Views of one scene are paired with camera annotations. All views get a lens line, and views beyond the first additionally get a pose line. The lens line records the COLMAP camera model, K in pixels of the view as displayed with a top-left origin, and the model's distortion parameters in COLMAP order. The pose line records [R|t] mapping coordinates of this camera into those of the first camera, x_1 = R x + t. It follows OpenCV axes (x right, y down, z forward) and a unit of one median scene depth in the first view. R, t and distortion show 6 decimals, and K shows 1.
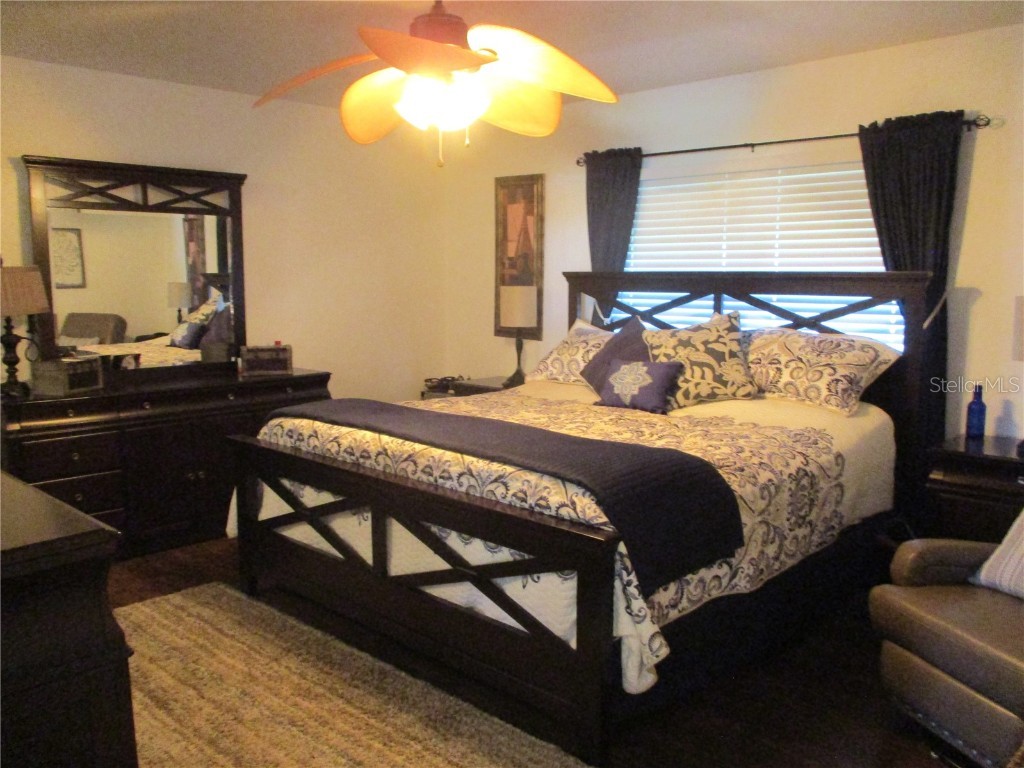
lens RADIAL K [[857.8, 0, 519.7], [0, 857.8, 386.9], [0, 0, 1]] dist [-0.023583, 0.003565]
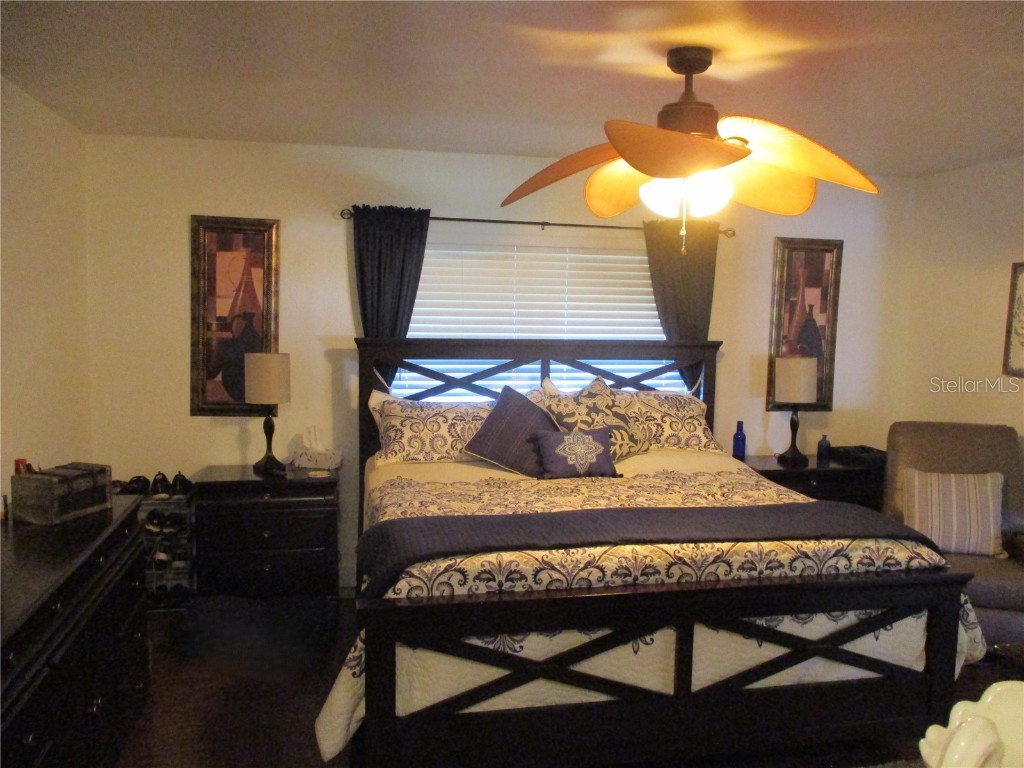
lens RADIAL K [[869.6, 0, 523.6], [0, 869.6, 387.7], [0, 0, 1]] dist [-0.015274, -0.002942]
pose [[0.553704, -0.069787, 0.829784, -0.802201], [0.092320, 0.995484, 0.022119, -0.115873], [-0.827580, 0.064359, 0.557646, 0.478249]]
